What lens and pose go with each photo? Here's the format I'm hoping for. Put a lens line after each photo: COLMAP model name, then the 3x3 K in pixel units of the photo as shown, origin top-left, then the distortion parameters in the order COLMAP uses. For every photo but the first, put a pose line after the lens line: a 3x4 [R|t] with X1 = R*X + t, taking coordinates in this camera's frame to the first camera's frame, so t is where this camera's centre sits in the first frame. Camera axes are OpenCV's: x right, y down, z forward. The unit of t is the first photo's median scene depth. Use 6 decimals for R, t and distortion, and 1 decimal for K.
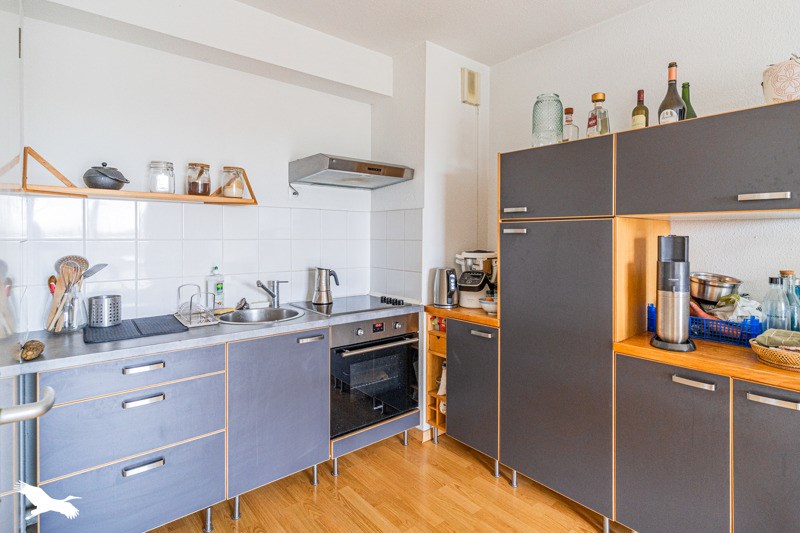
lens RADIAL K [[387.4, 0, 406.0], [0, 387.4, 240.3], [0, 0, 1]] dist [-0.007206, 0.000981]
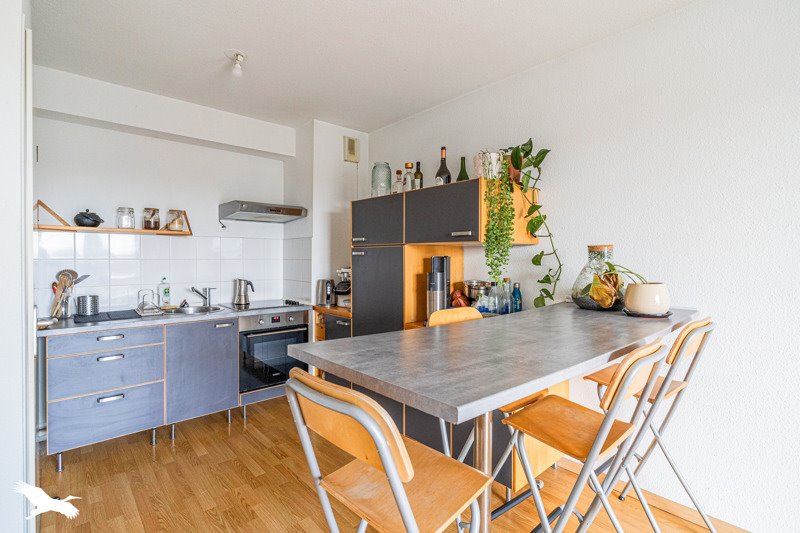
lens RADIAL K [[387.4, 0, 399.8], [0, 387.4, 263.3], [0, 0, 1]] dist [-0.007206, 0.000981]
pose [[0.999978, -0.000443, -0.006634, 0.432671], [0.000478, 0.999986, 0.005238, 0.006367], [0.006631, -0.005241, 0.999964, -0.485843]]
